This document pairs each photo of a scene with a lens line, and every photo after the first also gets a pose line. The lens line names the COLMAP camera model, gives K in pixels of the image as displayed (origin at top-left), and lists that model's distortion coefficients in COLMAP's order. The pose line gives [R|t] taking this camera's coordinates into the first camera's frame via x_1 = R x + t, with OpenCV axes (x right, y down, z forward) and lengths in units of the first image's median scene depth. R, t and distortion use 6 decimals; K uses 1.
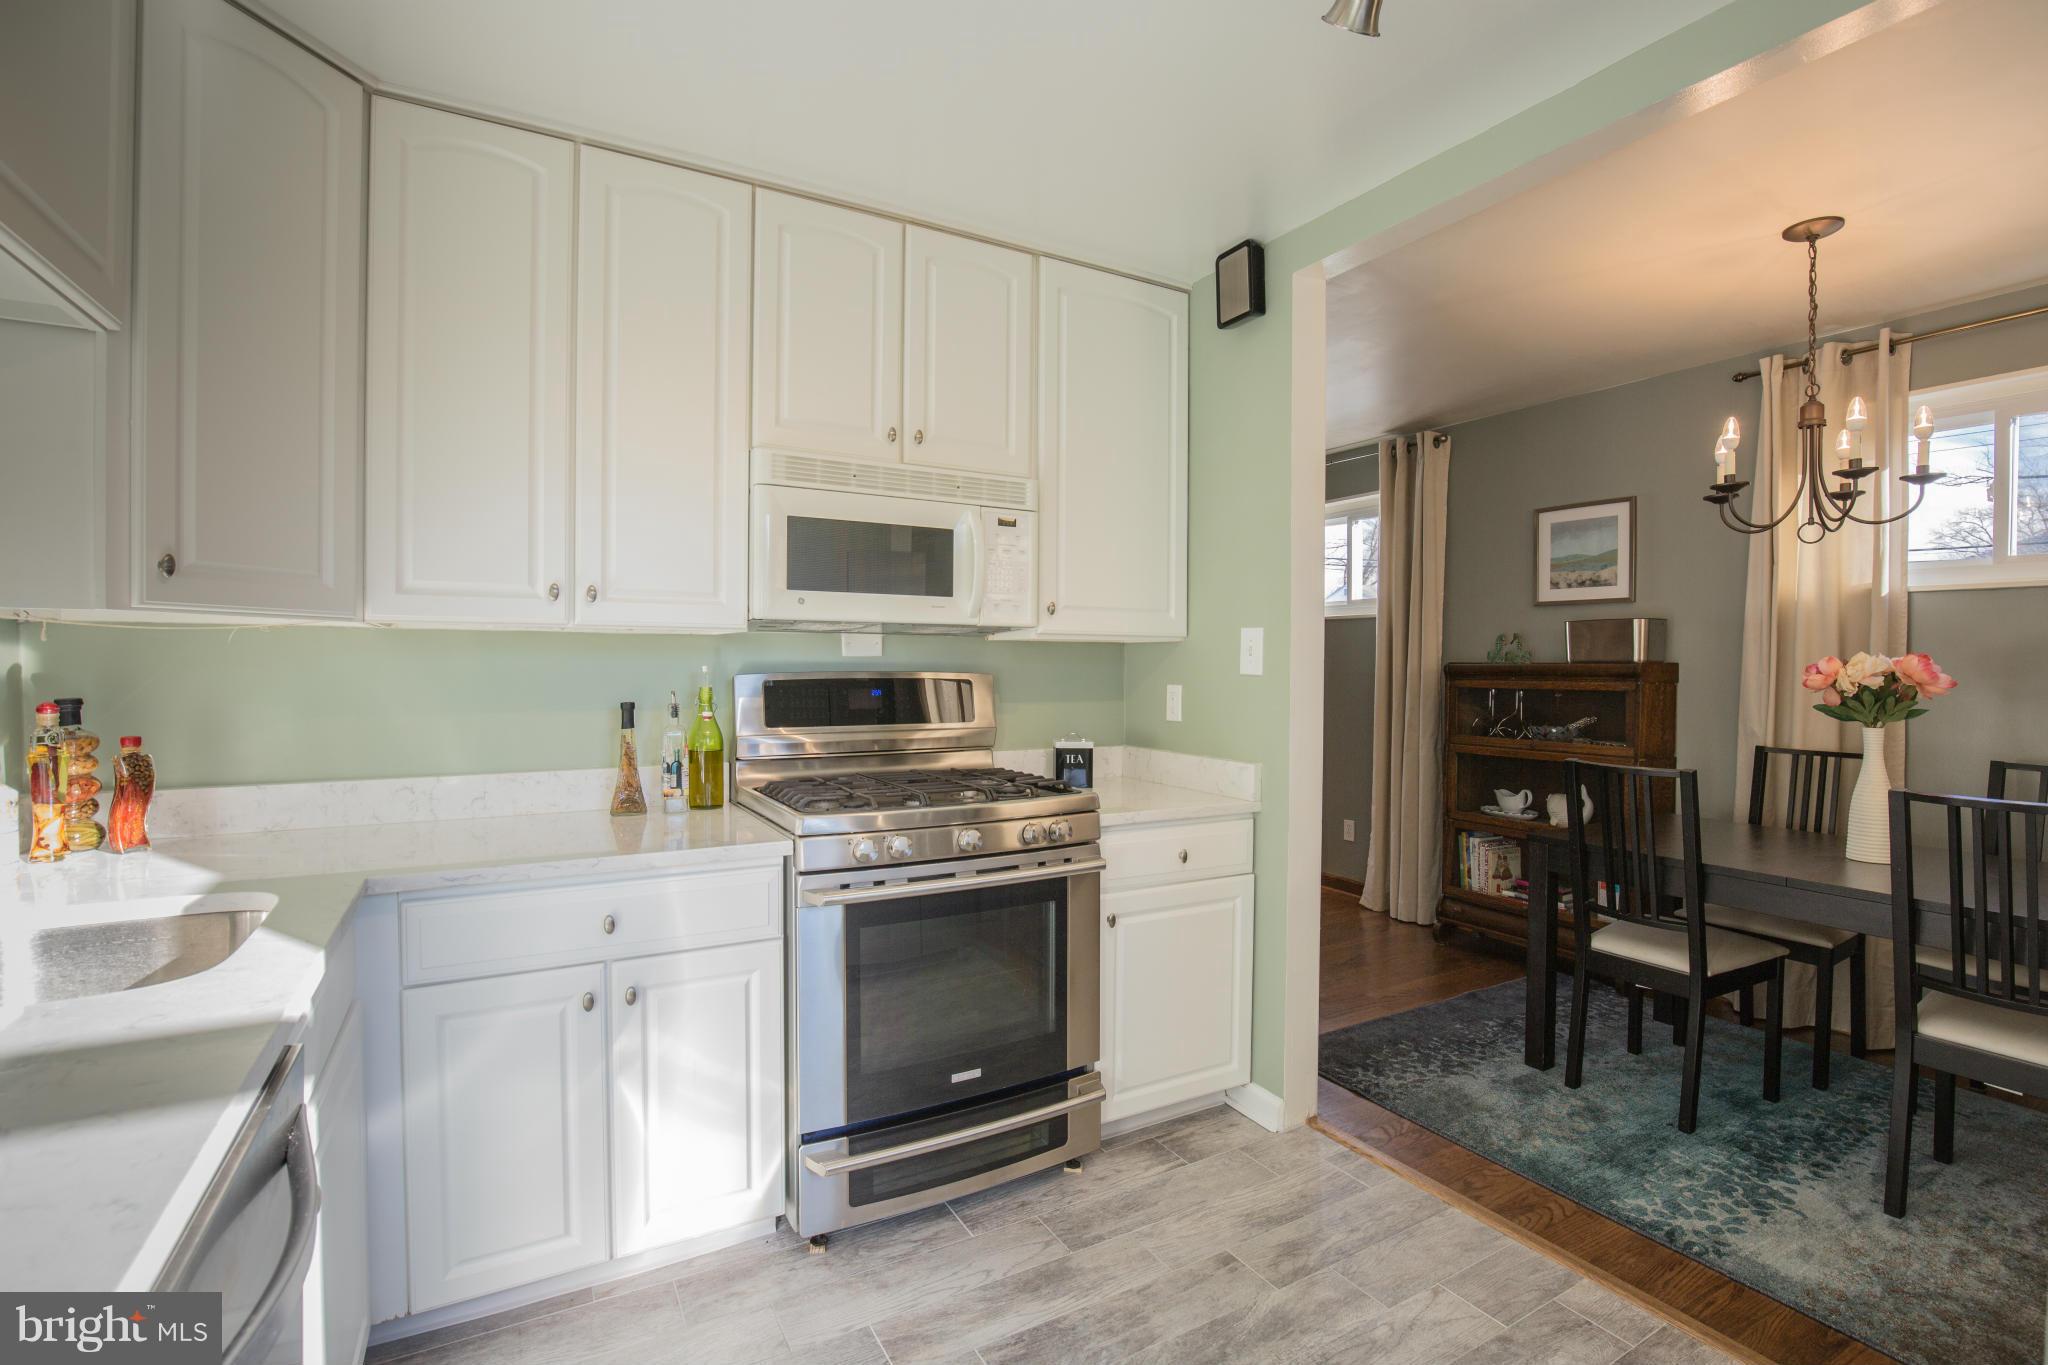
lens RADIAL K [[940.6, 0, 1031.2], [0, 940.6, 670.9], [0, 0, 1]] dist [-0.035701, 0.004592]
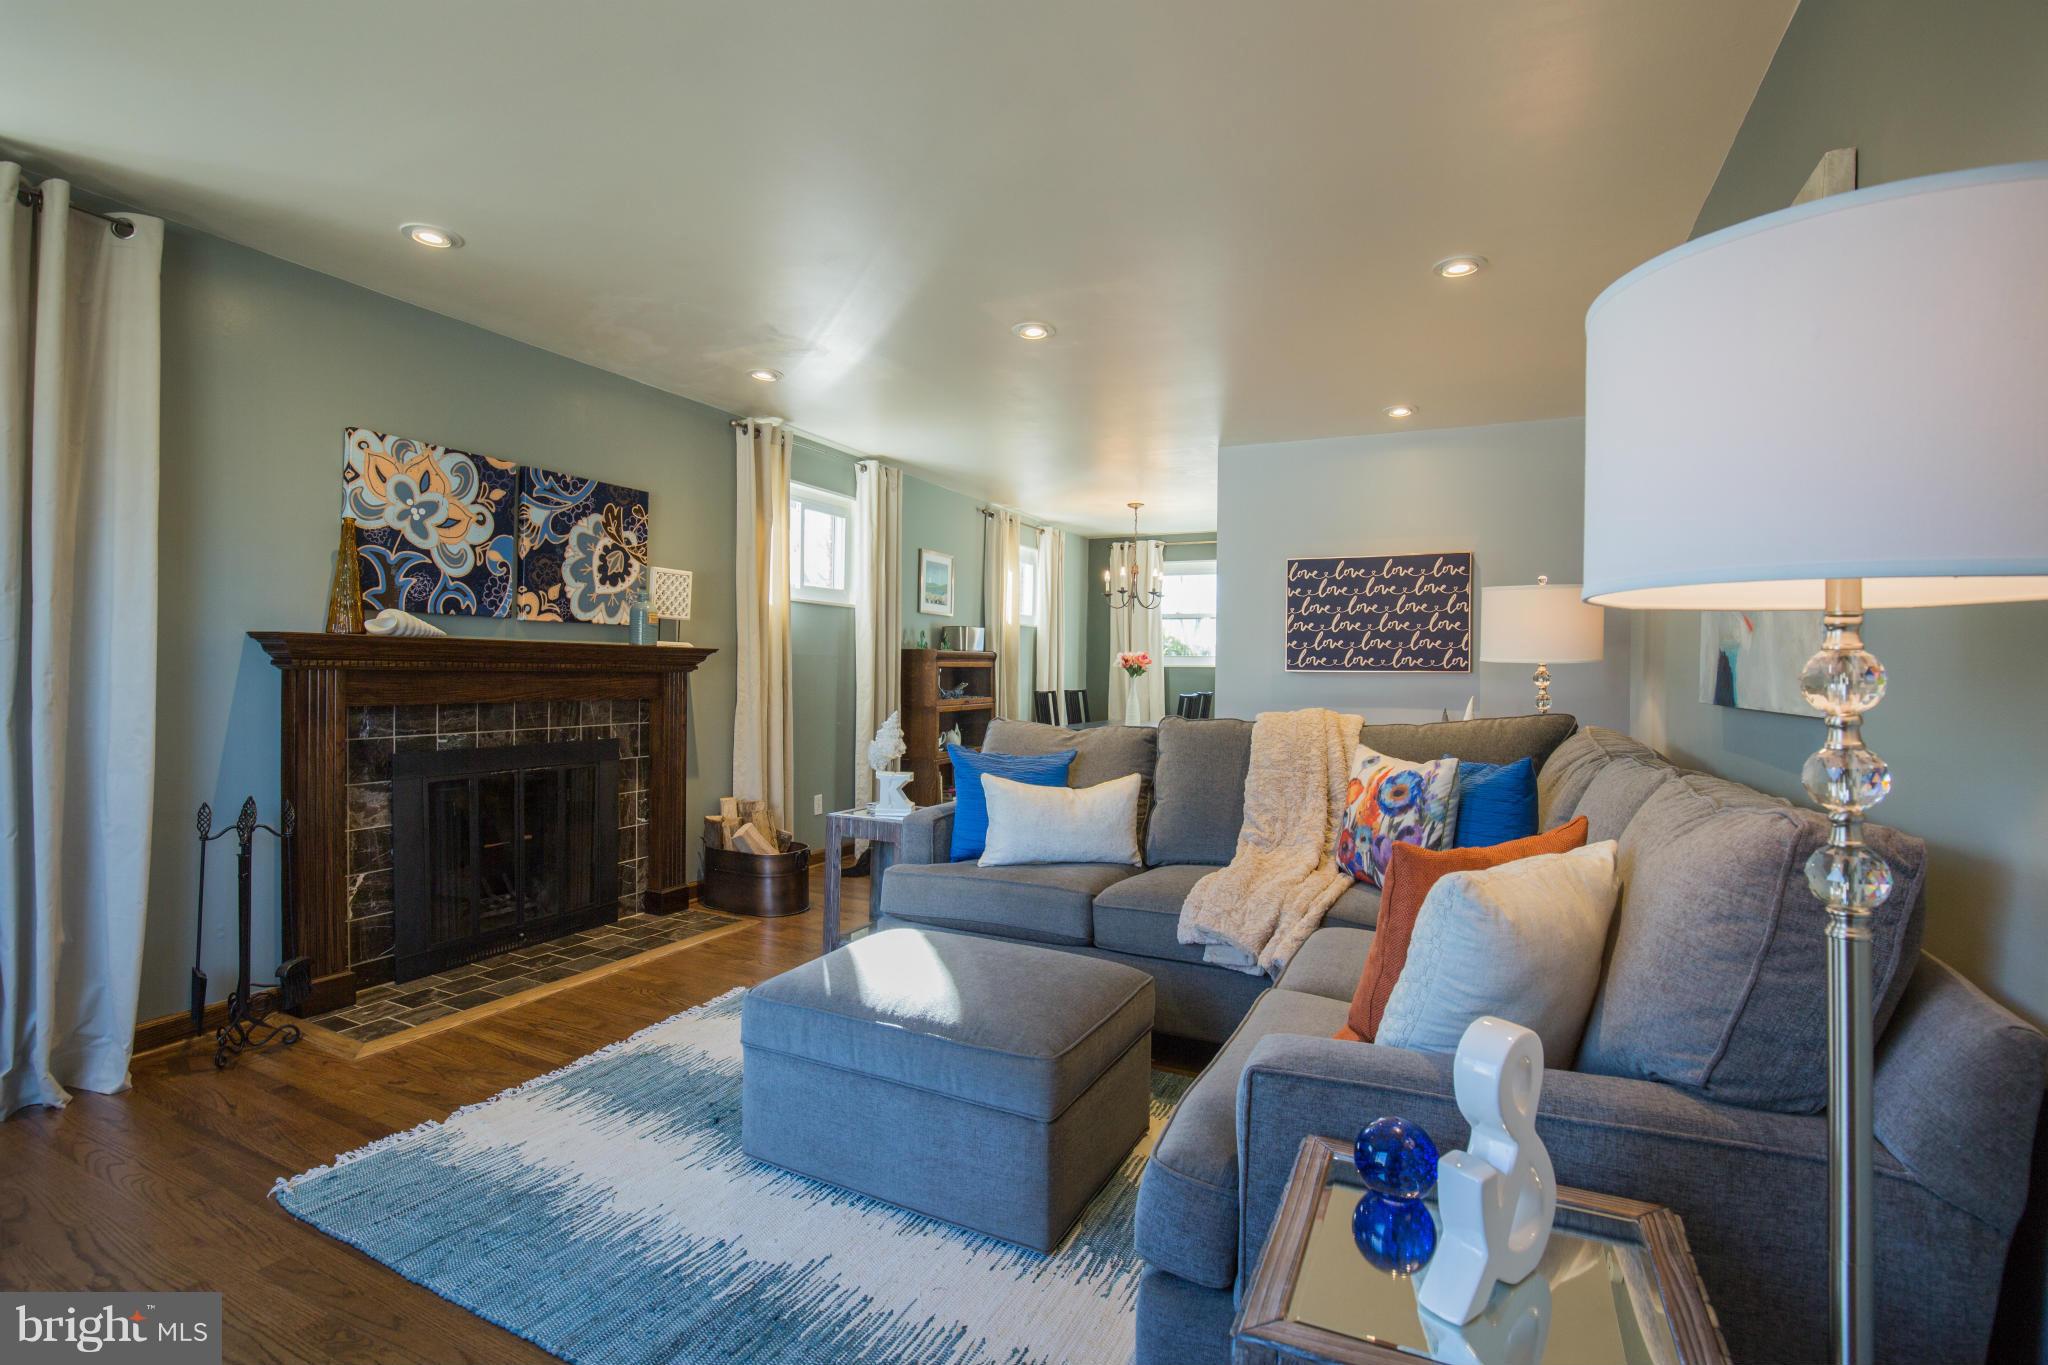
lens RADIAL K [[940.6, 0, 1017.0], [0, 940.6, 673.5], [0, 0, 1]] dist [-0.035701, 0.004592]
pose [[-0.552665, -0.007379, 0.833371, -0.825070], [0.001710, 0.999949, 0.009988, 0.013233], [-0.833402, 0.006945, -0.552624, 1.744888]]
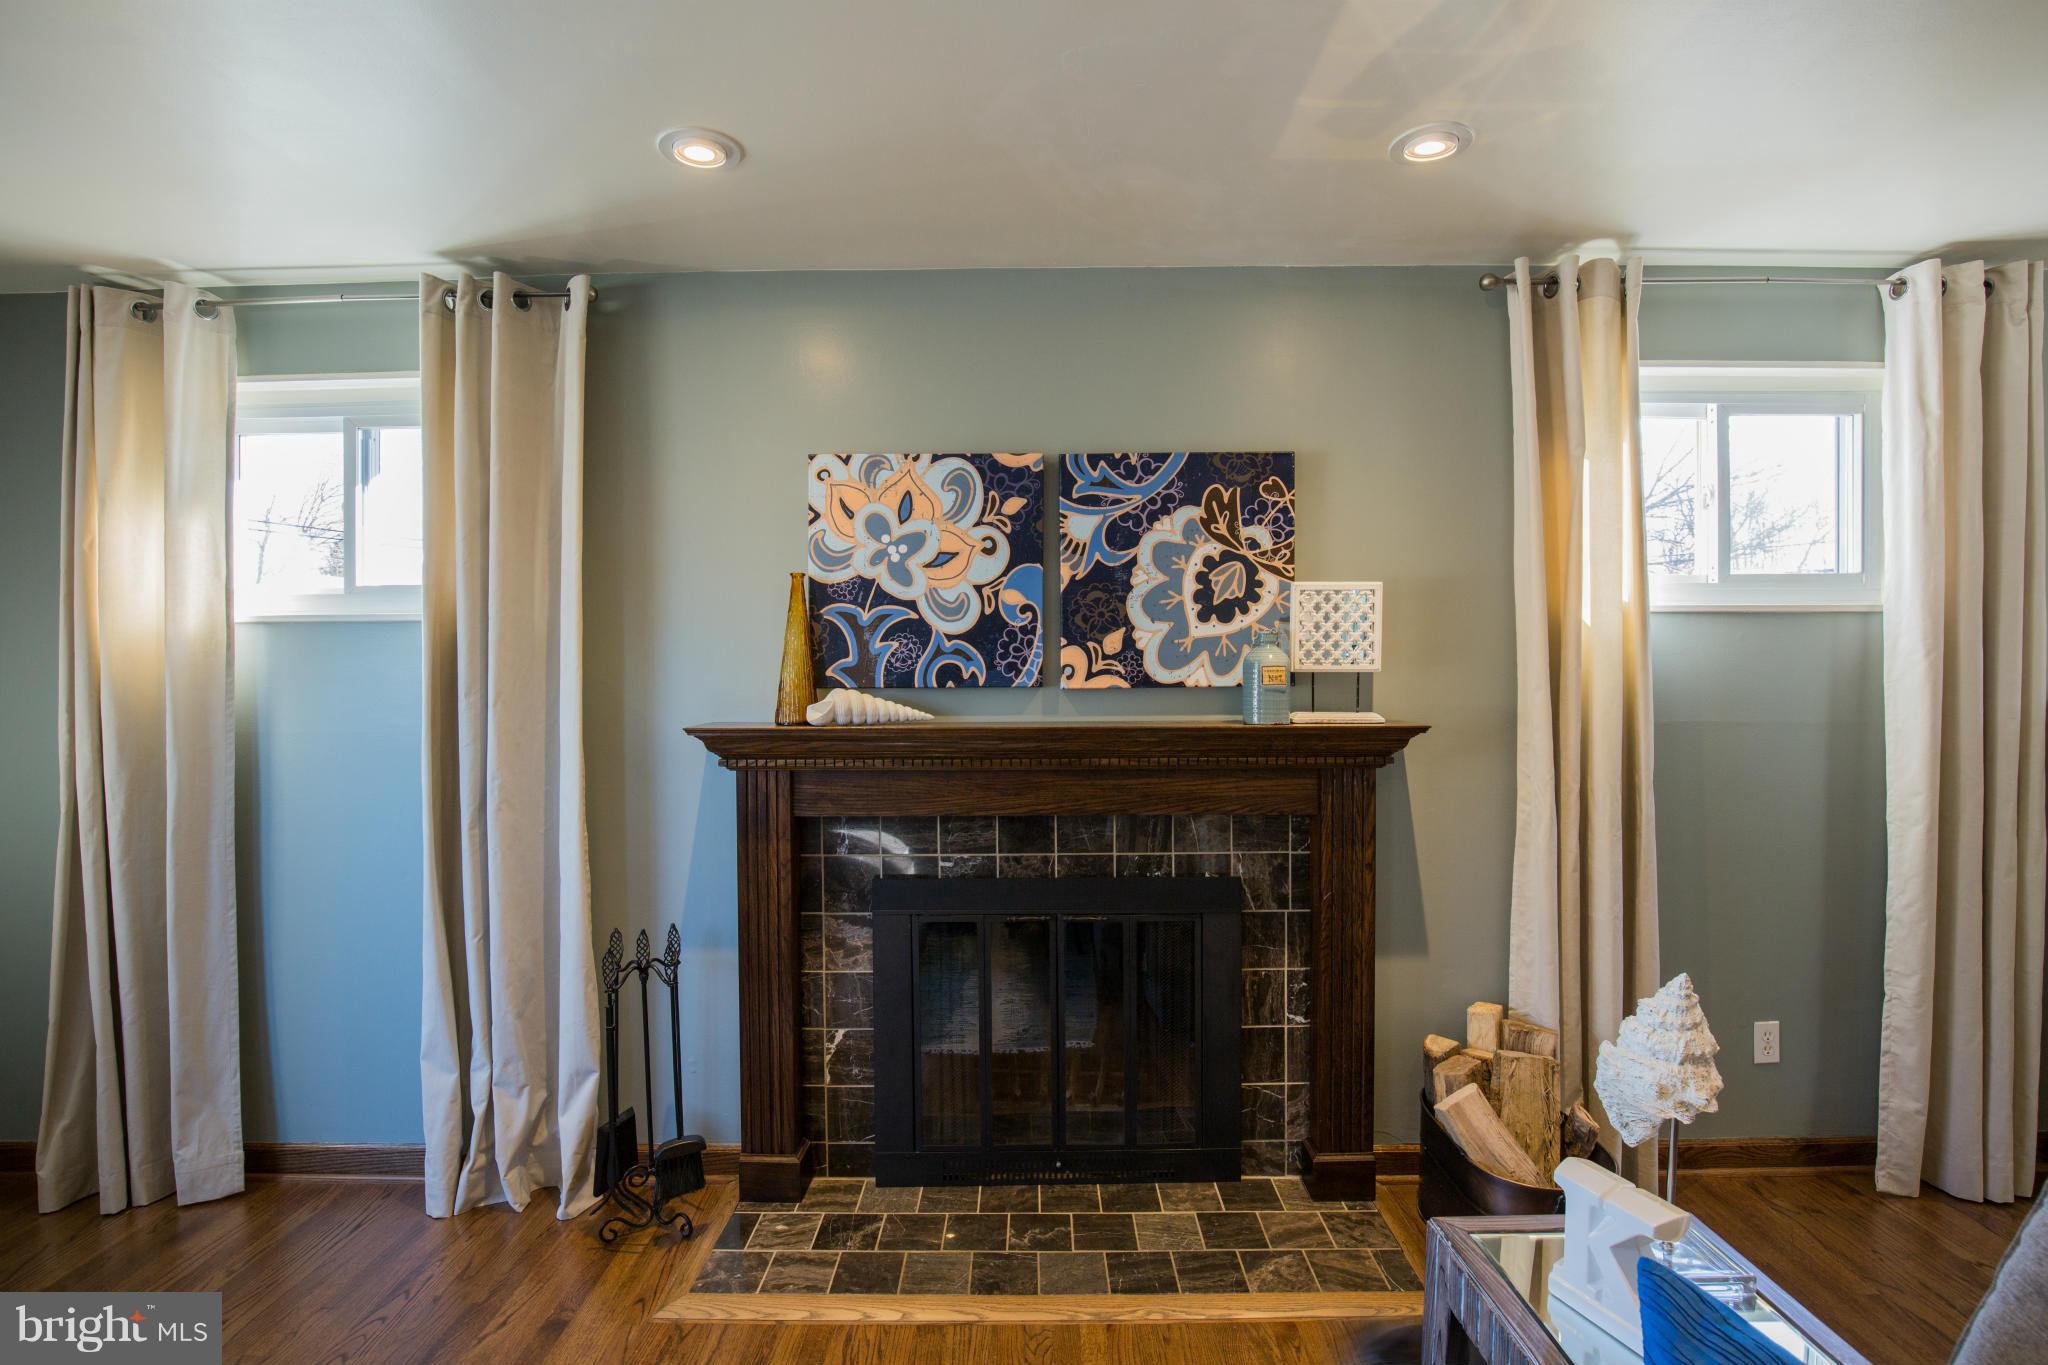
lens RADIAL K [[940.6, 0, 1032.4], [0, 940.6, 678.9], [0, 0, 1]] dist [-0.035701, 0.004592]
pose [[0.506874, -0.011954, 0.861937, -0.330398], [0.019496, 0.999807, 0.002400, -0.038970], [-0.861800, 0.015588, 0.507009, 1.354221]]
